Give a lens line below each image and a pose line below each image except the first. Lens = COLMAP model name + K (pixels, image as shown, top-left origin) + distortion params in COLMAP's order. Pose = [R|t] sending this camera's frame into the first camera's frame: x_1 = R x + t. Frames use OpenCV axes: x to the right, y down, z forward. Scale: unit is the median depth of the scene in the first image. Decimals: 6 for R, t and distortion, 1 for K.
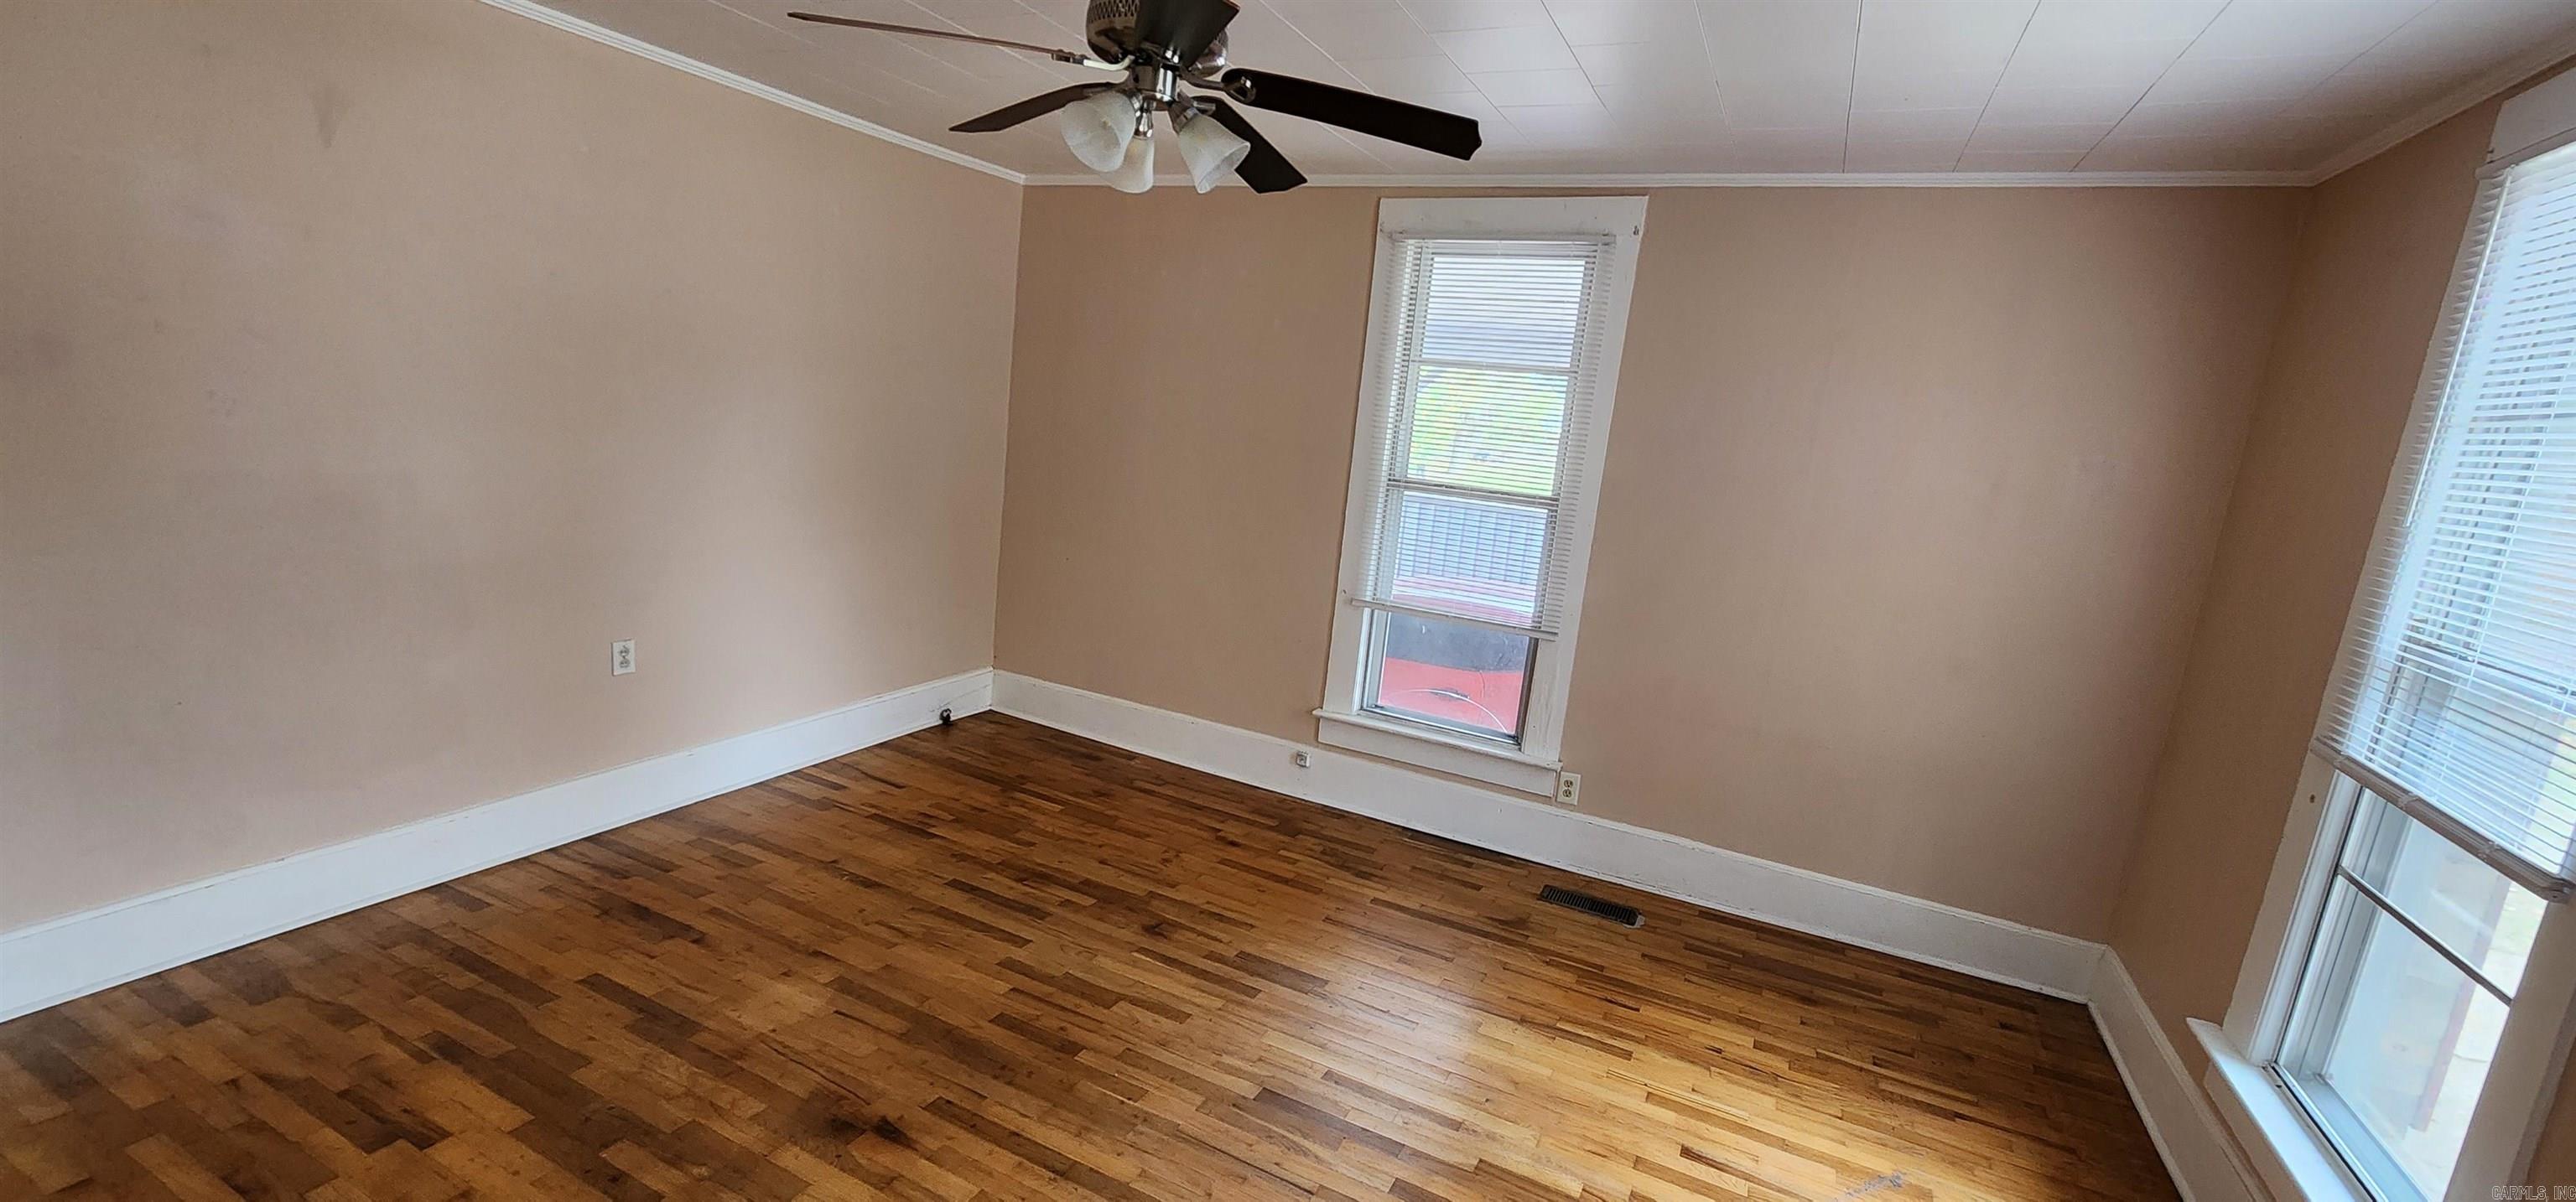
lens RADIAL K [[1055.5, 0, 1281.3], [0, 1055.5, 602.8], [0, 0, 1]] dist [-0.007753, 0.001370]
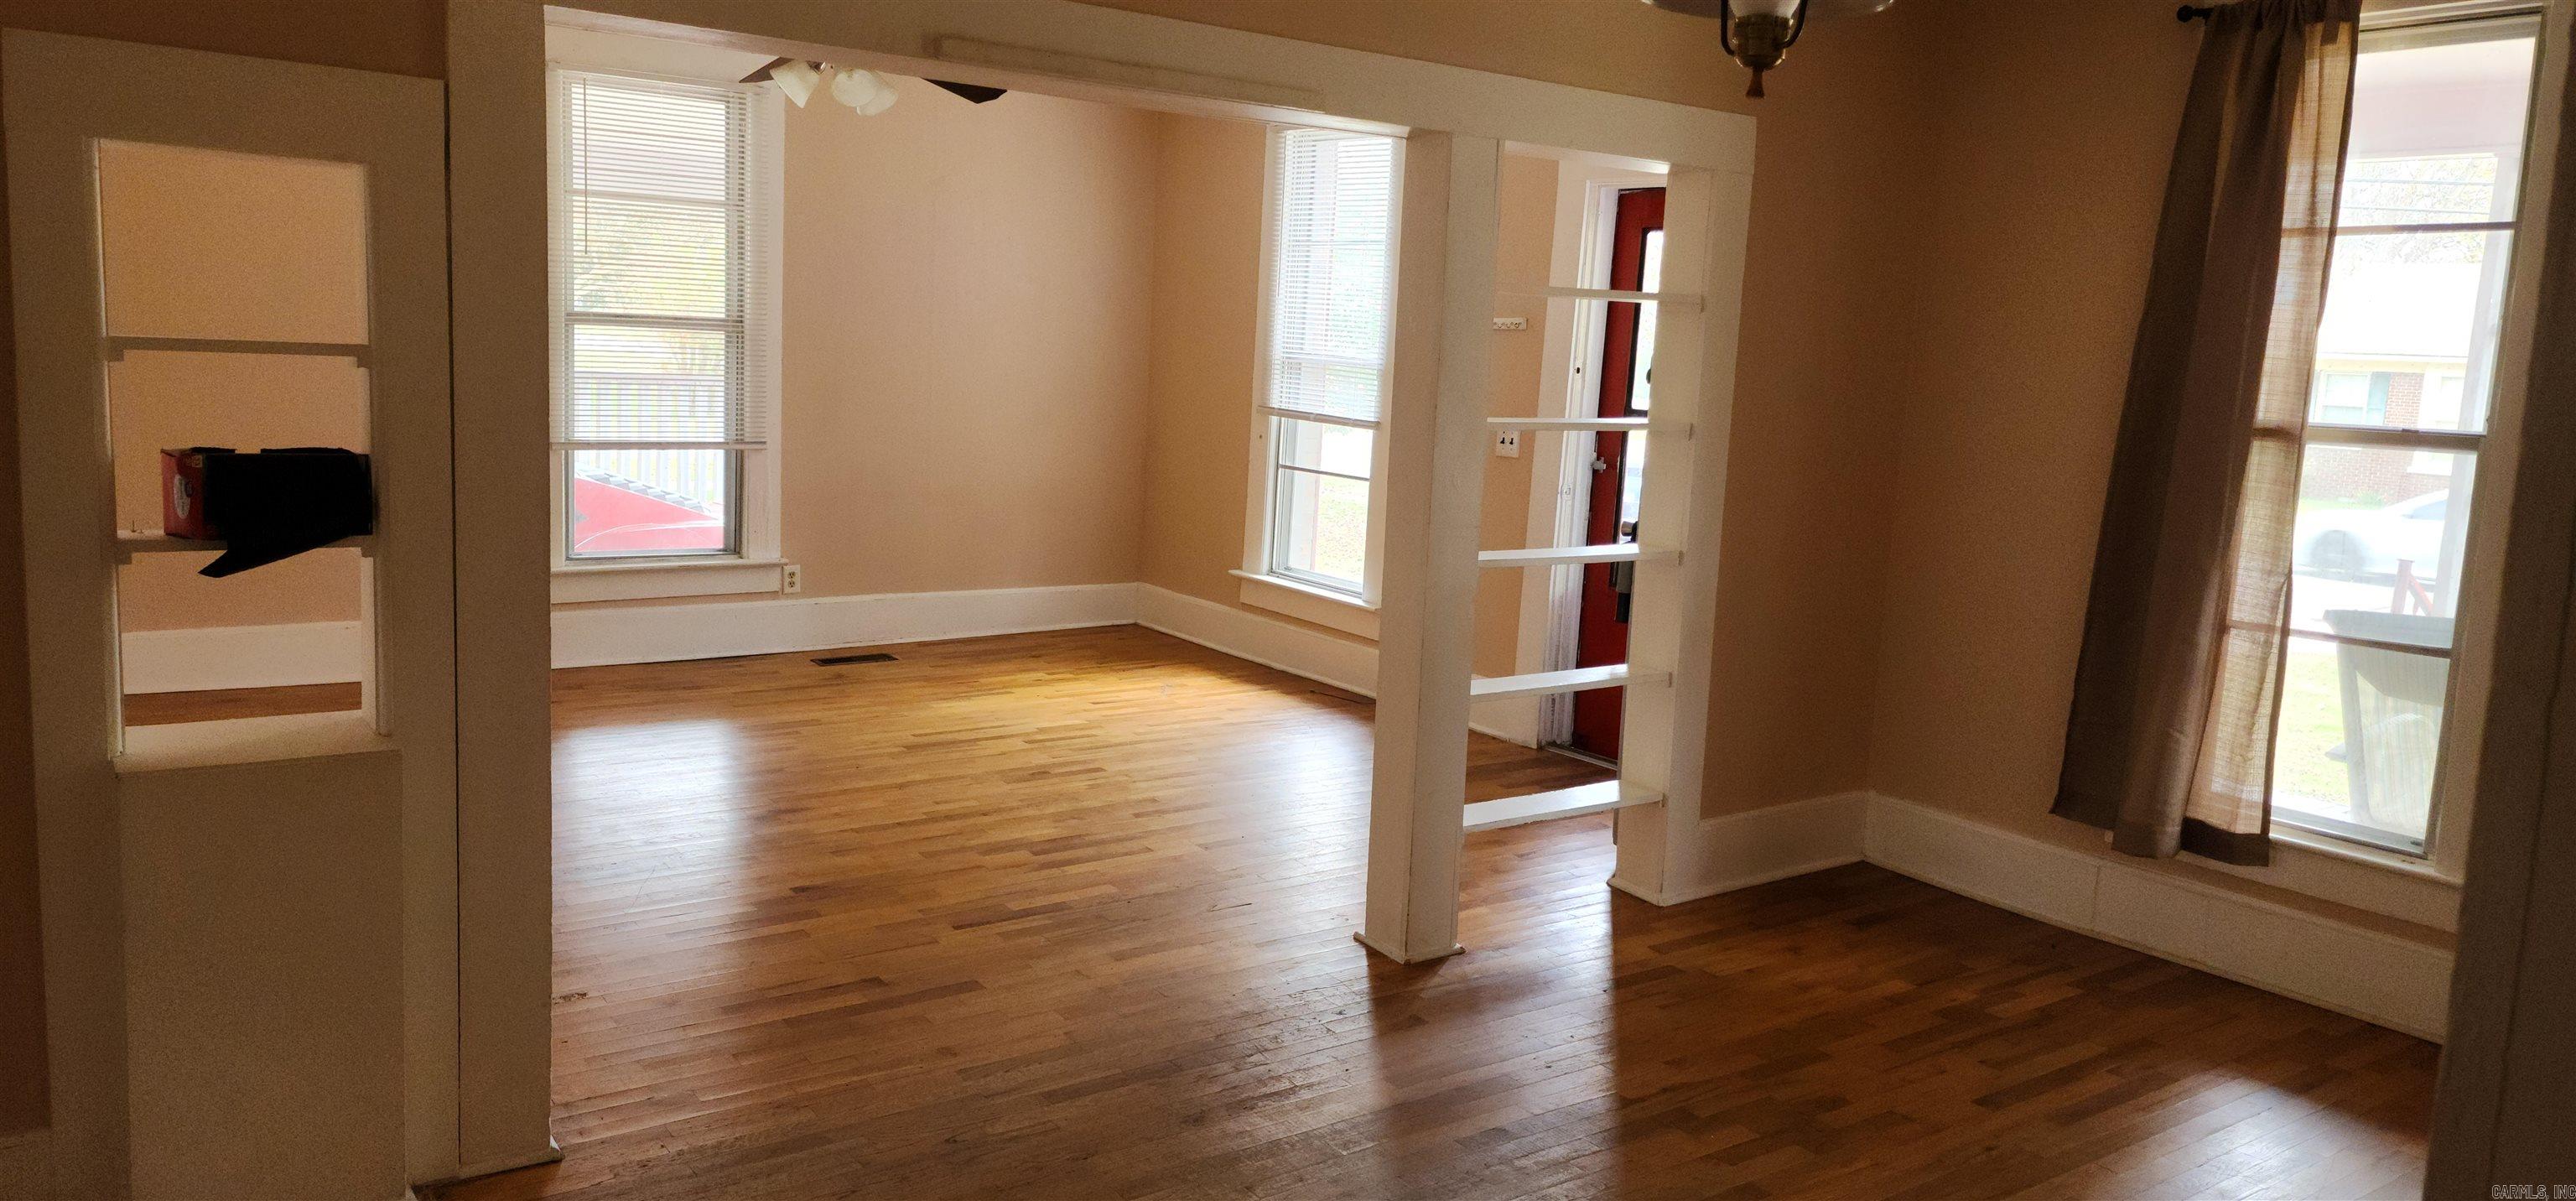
lens RADIAL K [[1695.0, 0, 1319.5], [0, 1695.0, 568.8], [0, 0, 1]] dist [0.039901, -0.040976]
pose [[0.454771, -0.192604, 0.869532, -1.145863], [0.158545, 0.978249, 0.133765, 0.013657], [-0.876383, 0.077027, 0.475416, -0.386403]]
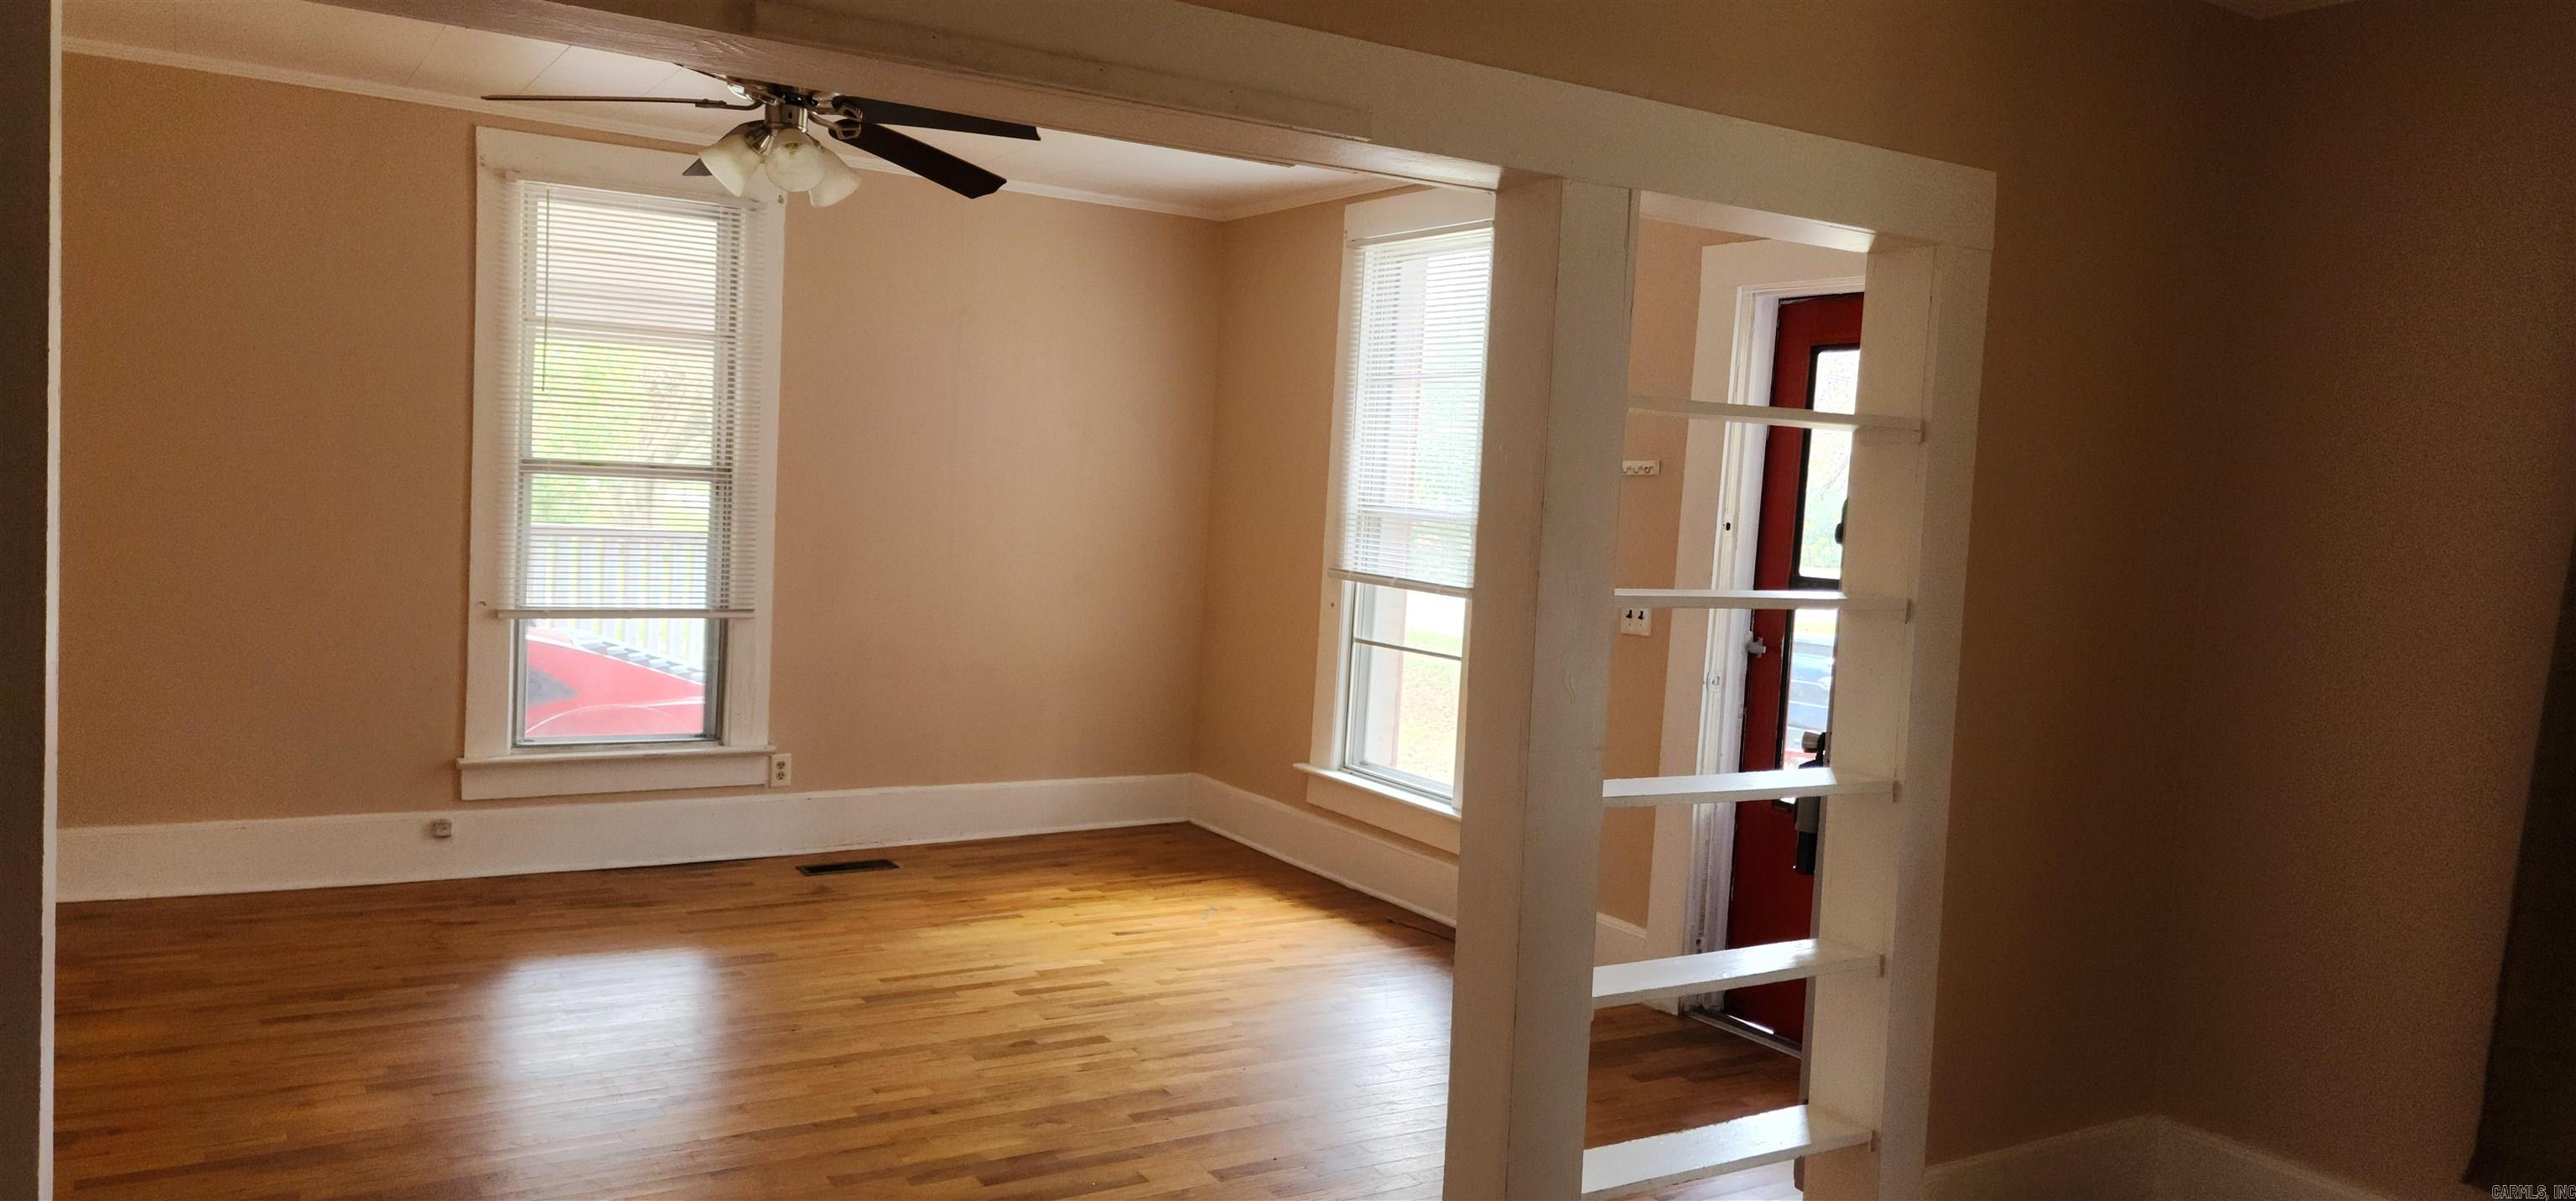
lens RADIAL K [[1695.0, 0, 1273.4], [0, 1695.0, 606.1], [0, 0, 1]] dist [0.039901, -0.040976]
pose [[0.534574, -0.126677, 0.835574, -0.833328], [0.157883, 0.986265, 0.048514, 0.028062], [-0.830243, 0.105988, 0.547232, -0.252289]]
